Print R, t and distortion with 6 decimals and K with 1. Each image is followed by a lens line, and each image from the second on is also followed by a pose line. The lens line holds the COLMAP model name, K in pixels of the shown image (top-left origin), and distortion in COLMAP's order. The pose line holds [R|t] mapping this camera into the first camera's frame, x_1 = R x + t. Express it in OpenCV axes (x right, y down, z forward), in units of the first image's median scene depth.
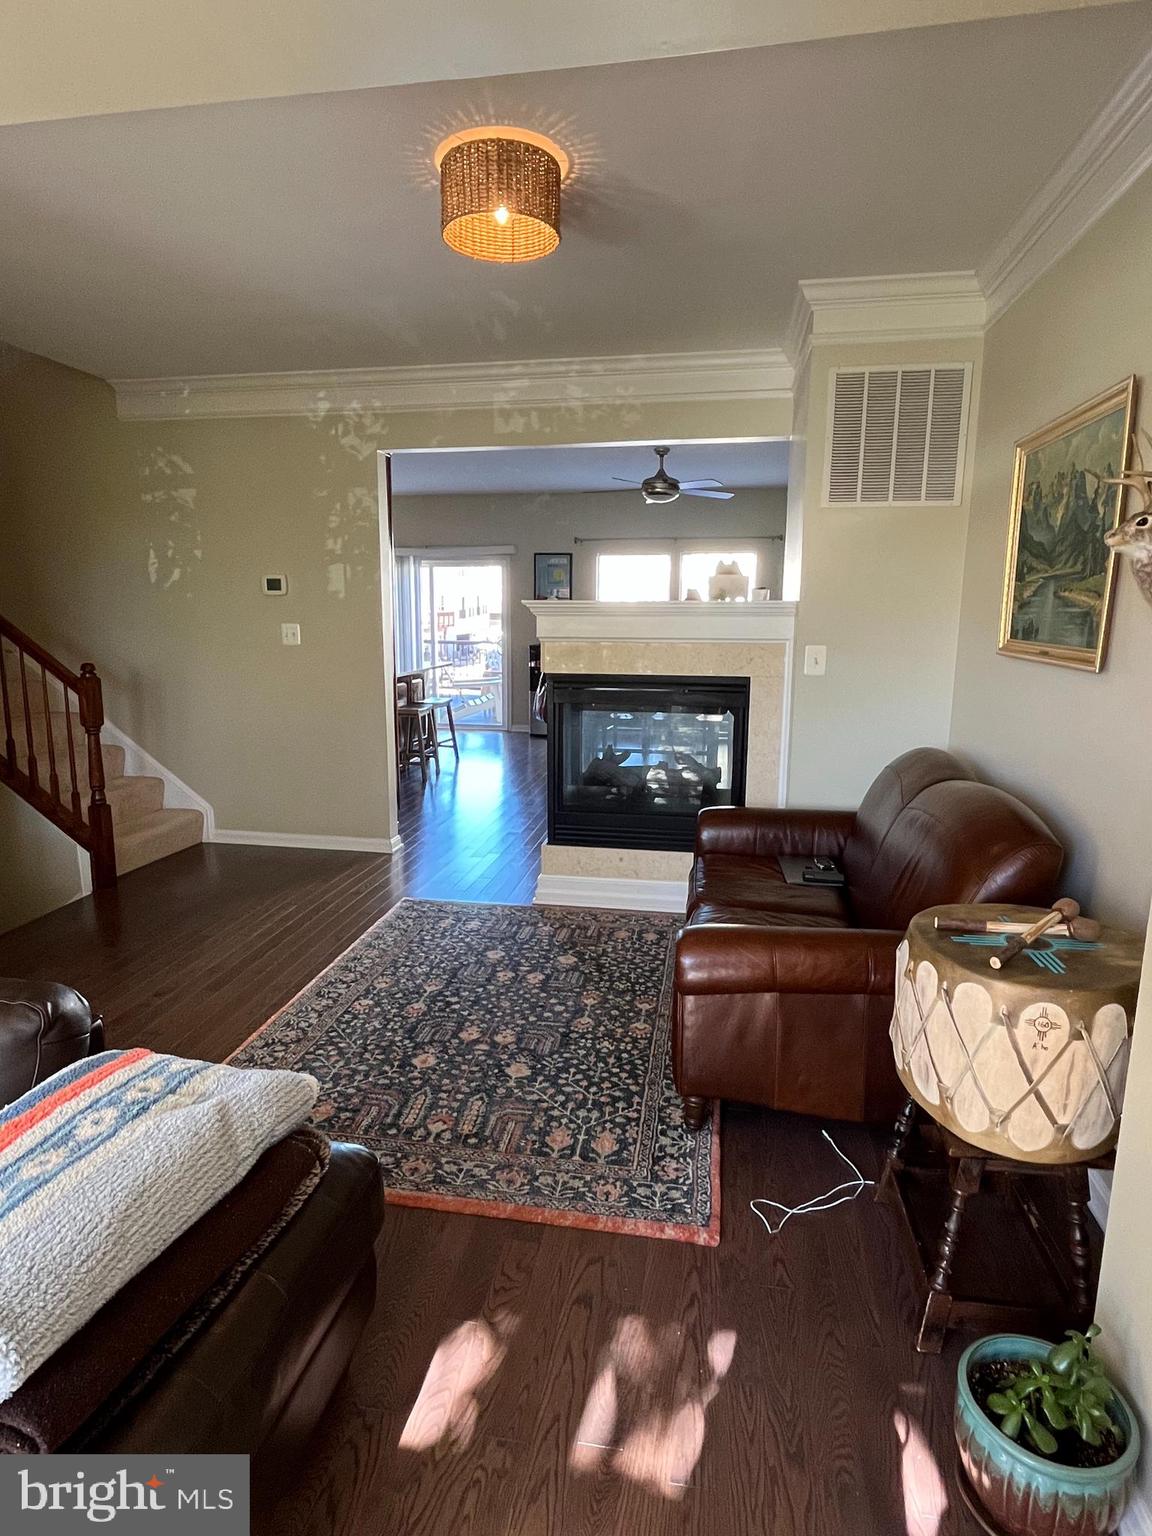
lens RADIAL K [[850.4, 0, 575.9], [0, 850.4, 763.9], [0, 0, 1]] dist [0.000798, -0.000031]
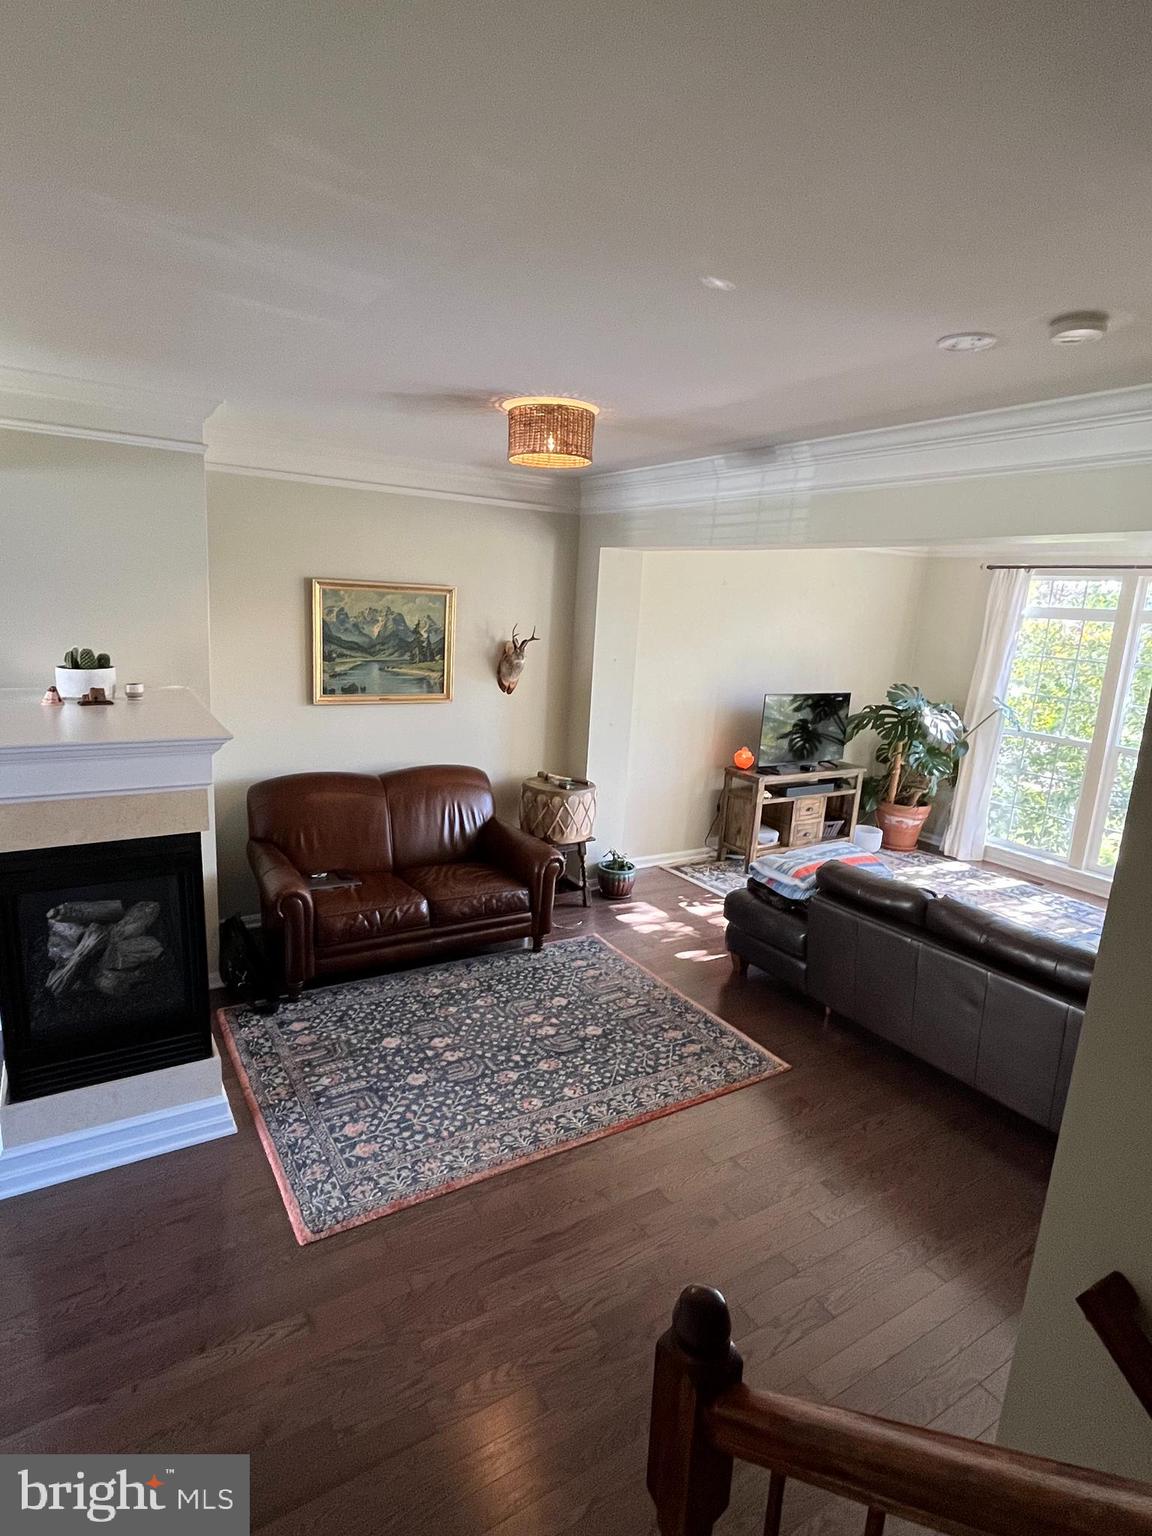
lens RADIAL K [[810.5, 0, 565.1], [0, 810.5, 768.1], [0, 0, 1]] dist [-0.004872, -0.000444]
pose [[-0.658070, -0.193075, 0.727782, -0.992701], [0.079664, 0.943287, 0.322279, -0.484228], [-0.748731, 0.270060, -0.605367, 1.638051]]
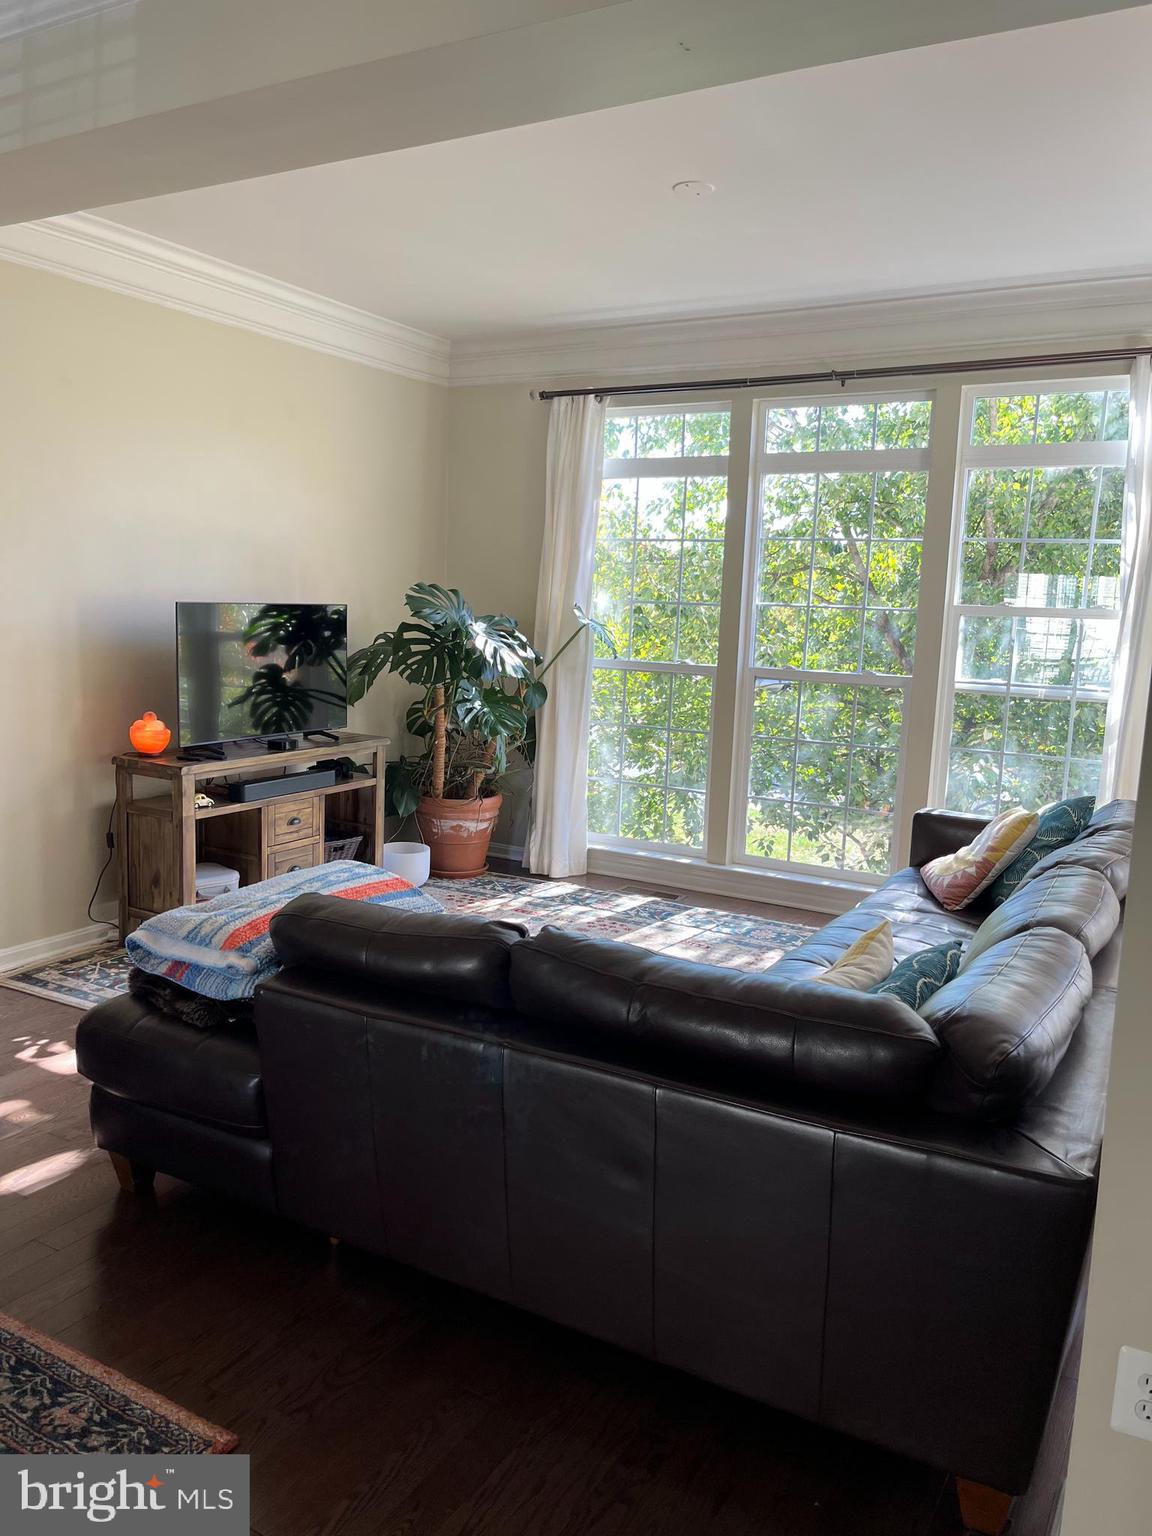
lens RADIAL K [[1169.5, 0, 573.6], [0, 1169.5, 768.4], [0, 0, 1]] dist [0.041368, -0.057111]
pose [[-0.937815, -0.086219, 0.336258, -0.795756], [0.026325, 0.948211, 0.316547, -0.219551], [-0.346137, 0.305715, -0.886977, 1.187050]]
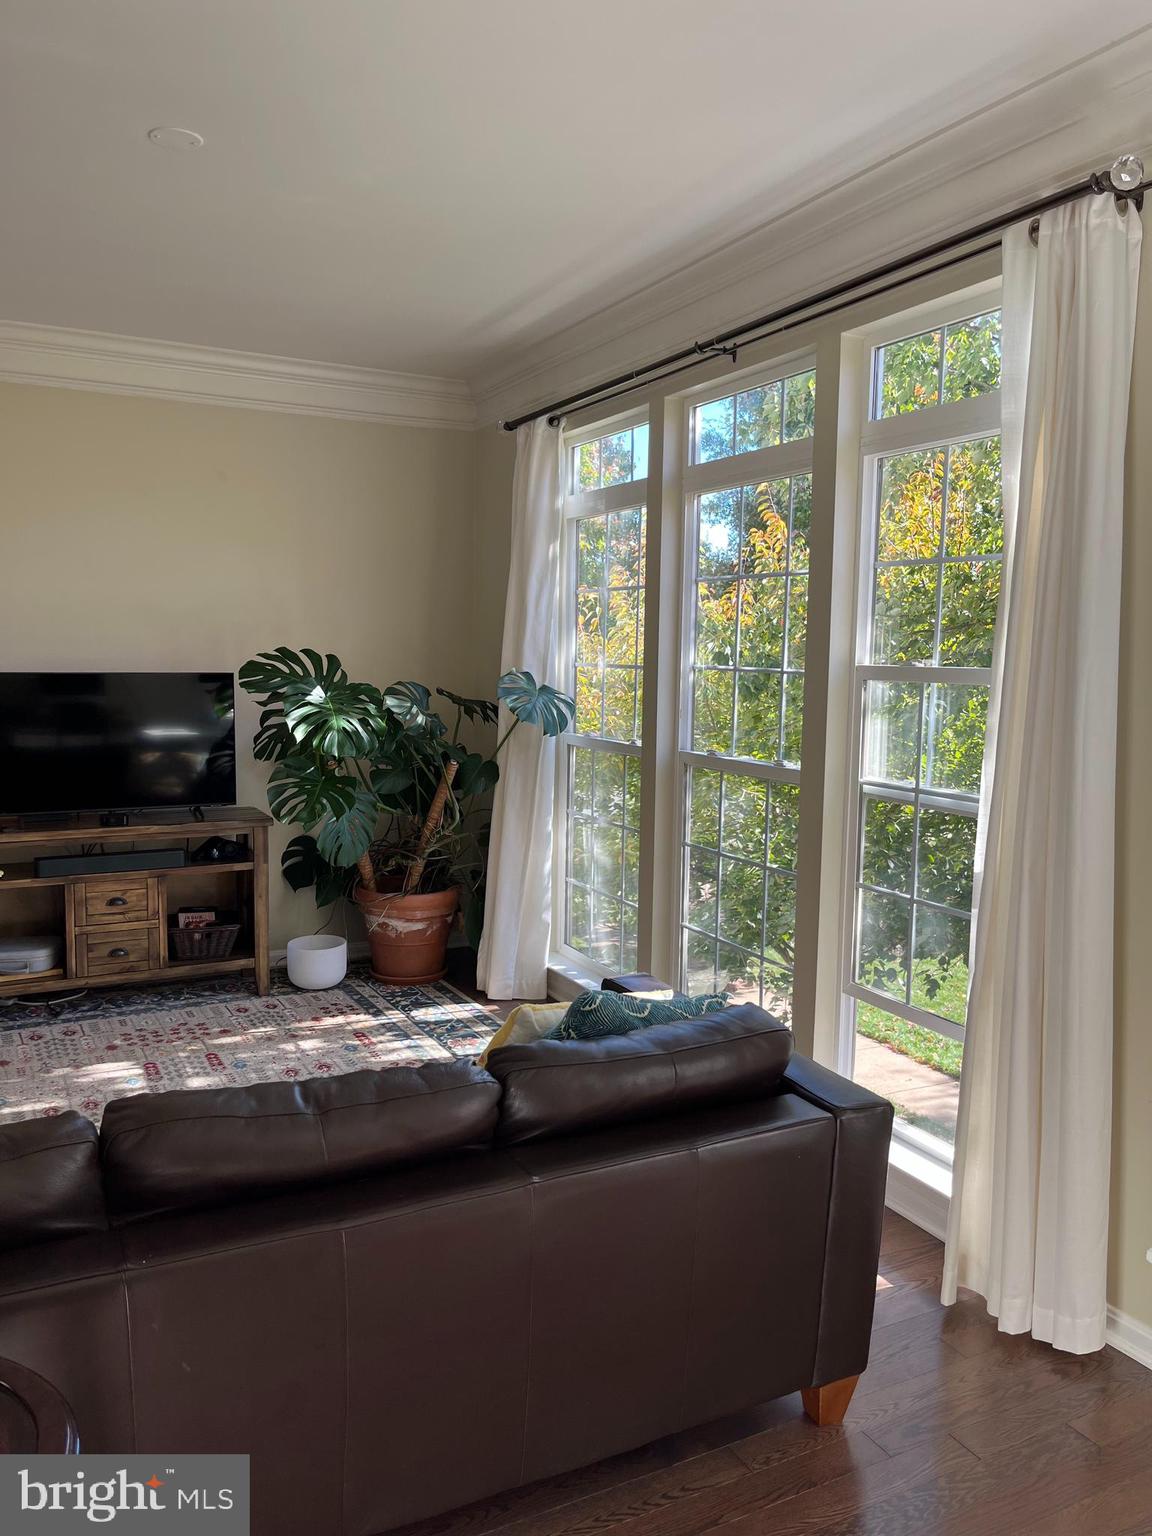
lens RADIAL K [[1169.5, 0, 579.3], [0, 1169.5, 755.0], [0, 0, 1]] dist [0.041368, -0.057111]
pose [[-0.594764, -0.085337, 0.799358, -1.483696], [0.135053, 0.969611, 0.203999, -0.060913], [-0.792475, 0.229287, -0.565165, 0.224048]]
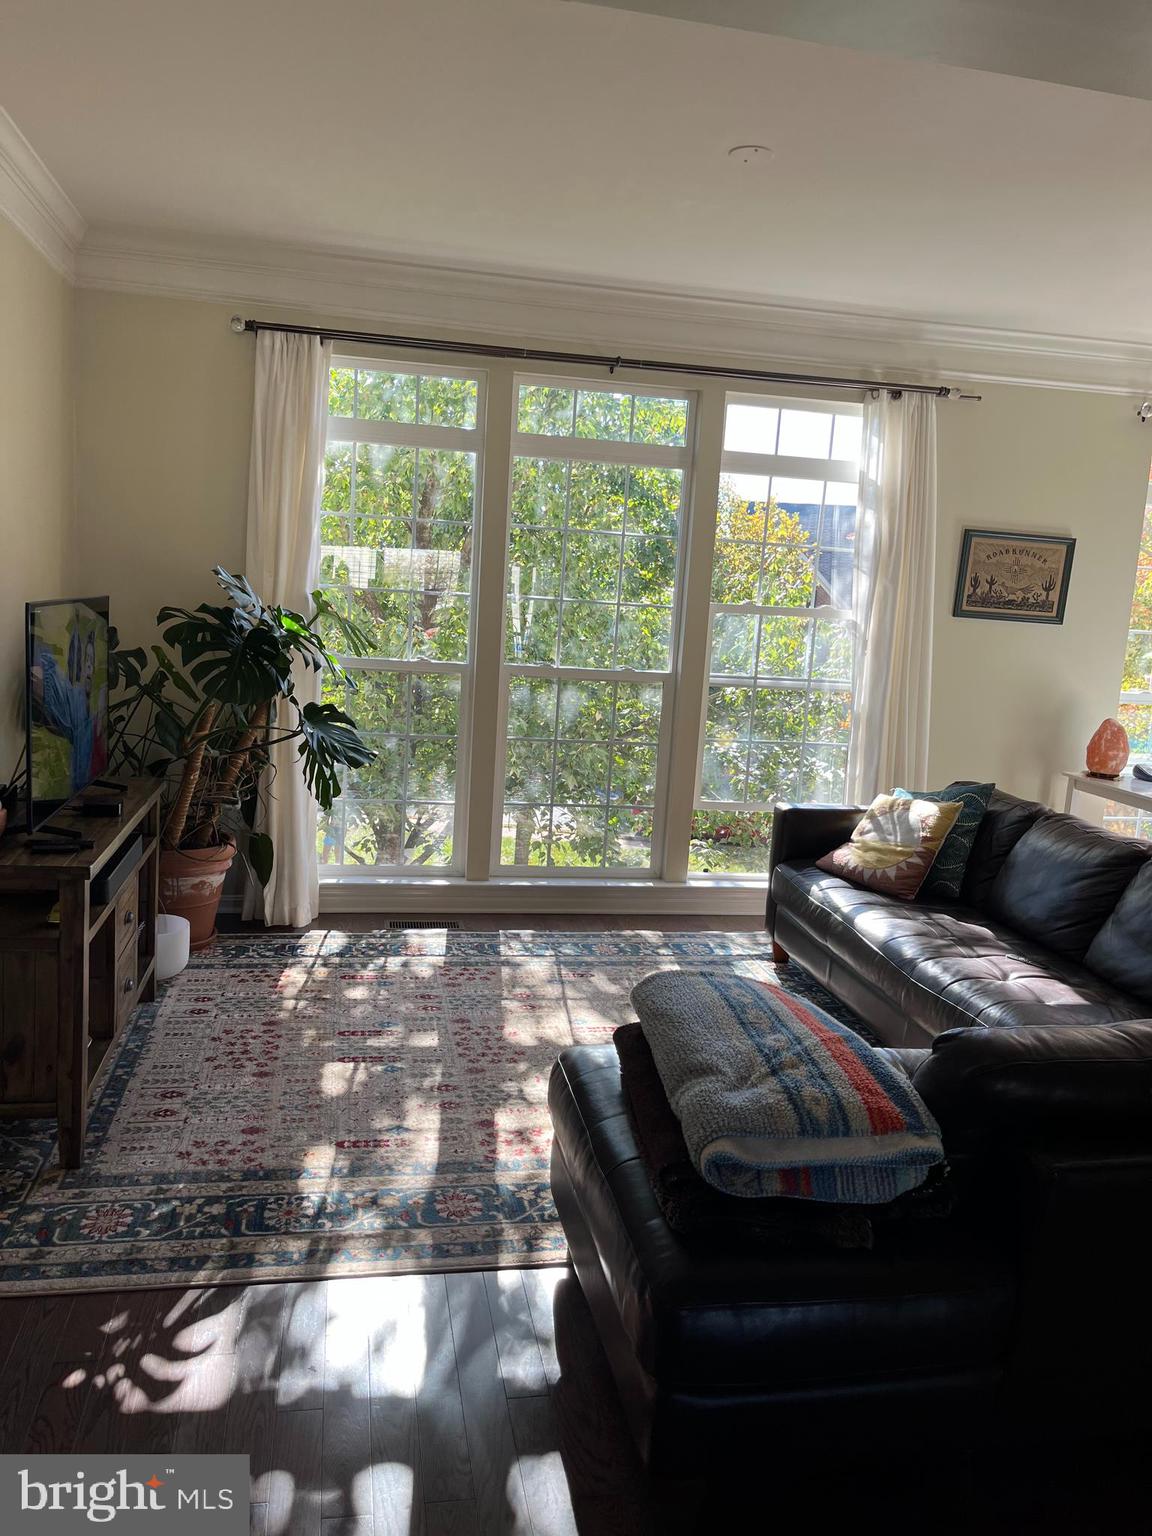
lens RADIAL K [[1169.5, 0, 577.7], [0, 1169.5, 770.2], [0, 0, 1]] dist [0.041368, -0.057111]
pose [[-0.934594, -0.004596, -0.355687, 0.127856], [-0.126109, 0.939251, 0.319225, -0.190096], [0.332612, 0.343201, -0.878398, 0.977572]]
